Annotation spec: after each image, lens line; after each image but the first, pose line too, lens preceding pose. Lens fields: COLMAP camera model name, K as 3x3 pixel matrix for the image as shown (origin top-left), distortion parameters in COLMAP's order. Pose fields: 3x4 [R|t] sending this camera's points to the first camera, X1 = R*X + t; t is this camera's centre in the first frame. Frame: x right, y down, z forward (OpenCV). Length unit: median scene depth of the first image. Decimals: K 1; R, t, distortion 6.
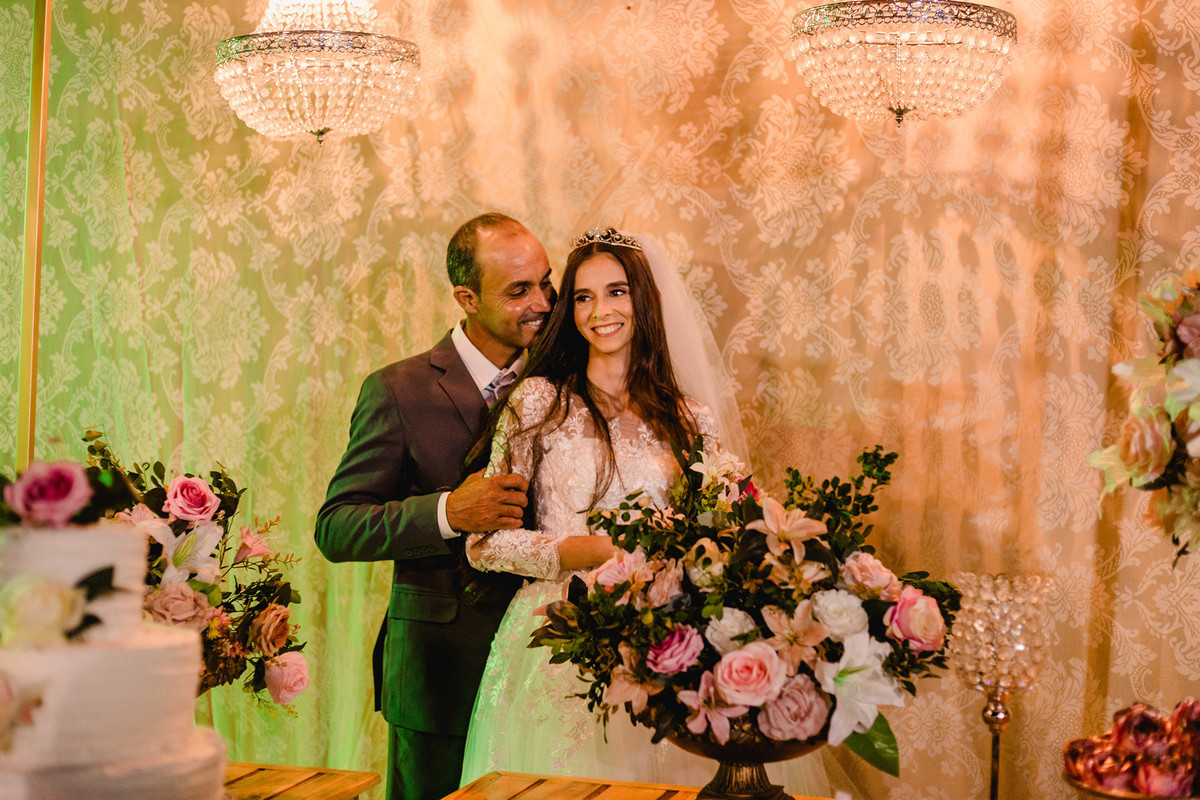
lens RADIAL K [[1718.0, 0, 609.7], [0, 1718.0, 405.0], [0, 0, 1]] dist [0.034230, 0.000000]
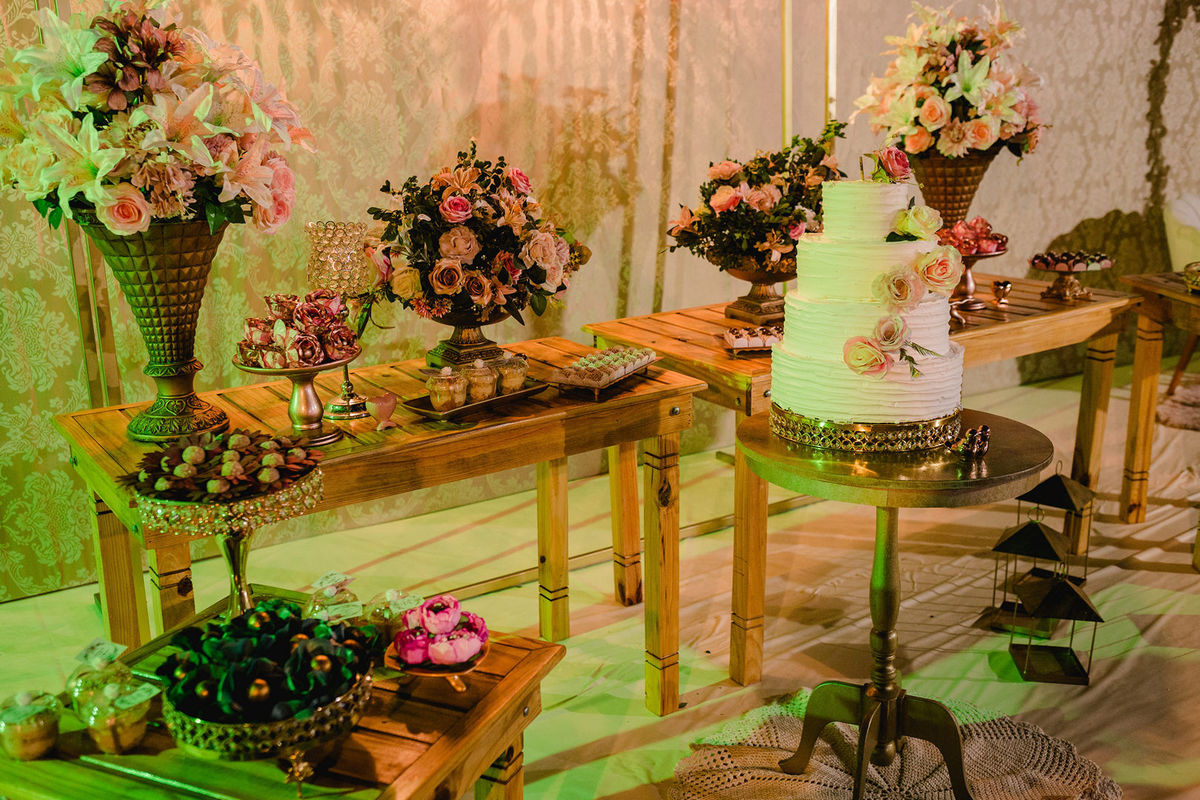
lens RADIAL K [[1177.4, 0, 599.8], [0, 1177.4, 405.9], [0, 0, 1]] dist [0.058428, 0.000000]
pose [[0.622954, -0.239846, 0.744582, -0.786054], [0.034679, 0.959368, 0.280019, -0.037320], [-0.781490, -0.148618, 0.605959, 0.183893]]
